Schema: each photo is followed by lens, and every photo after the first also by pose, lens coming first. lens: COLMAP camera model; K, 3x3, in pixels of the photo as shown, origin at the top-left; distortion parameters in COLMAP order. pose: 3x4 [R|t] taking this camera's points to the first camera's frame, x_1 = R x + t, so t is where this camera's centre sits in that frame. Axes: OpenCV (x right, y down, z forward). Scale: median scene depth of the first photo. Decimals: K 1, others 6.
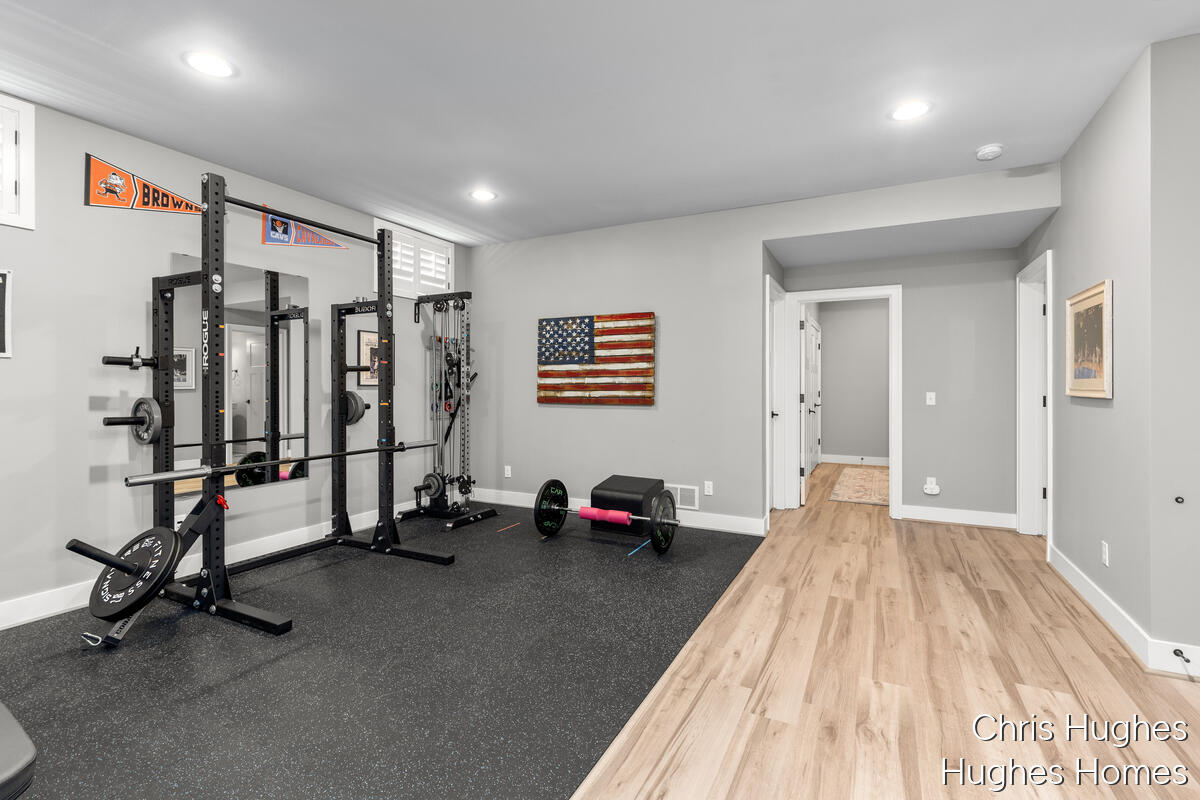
lens RADIAL K [[544.8, 0, 594.0], [0, 544.8, 381.7], [0, 0, 1]] dist [0.000356, 0.000177]
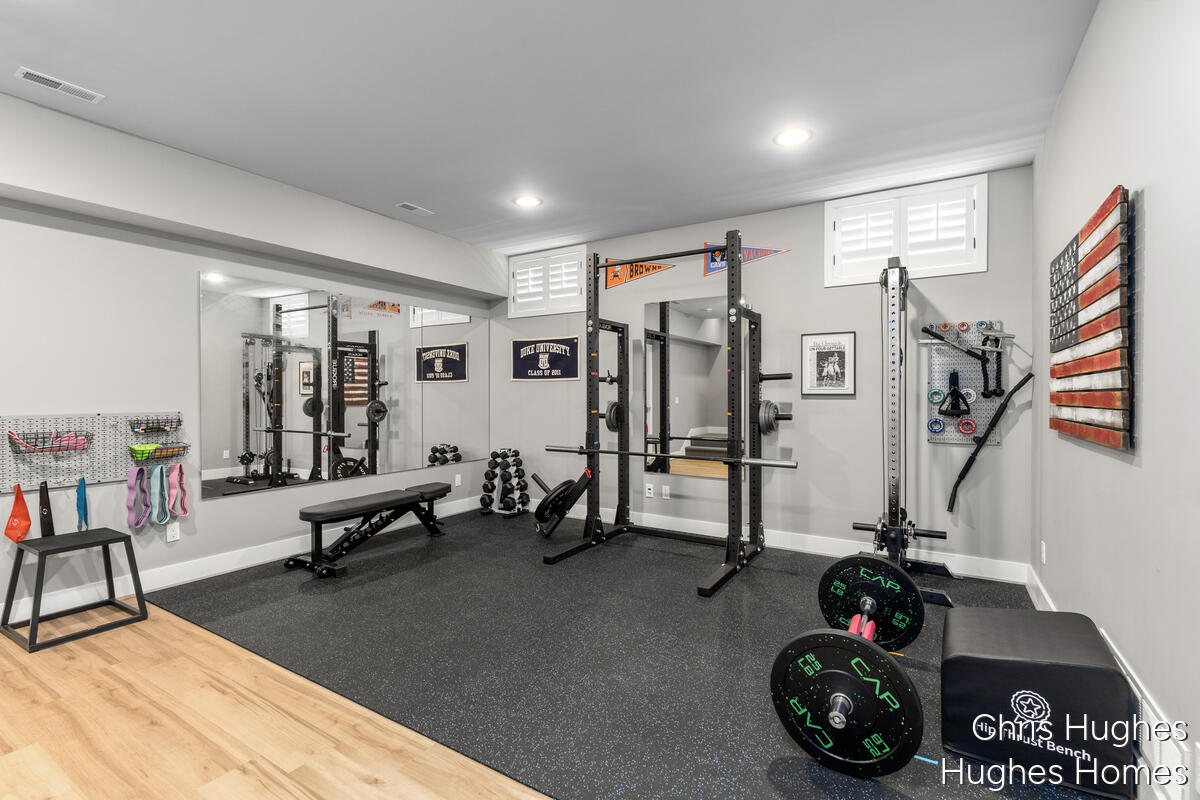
lens RADIAL K [[535.8, 0, 600.0], [0, 535.8, 400.0], [0, 0, 1]] dist [-0.001525, 0.000029]
pose [[-0.065076, 0.010610, -0.997824, 0.879294], [0.005636, 0.999931, 0.010264, 0.008125], [0.997864, -0.004956, -0.065131, 1.277754]]
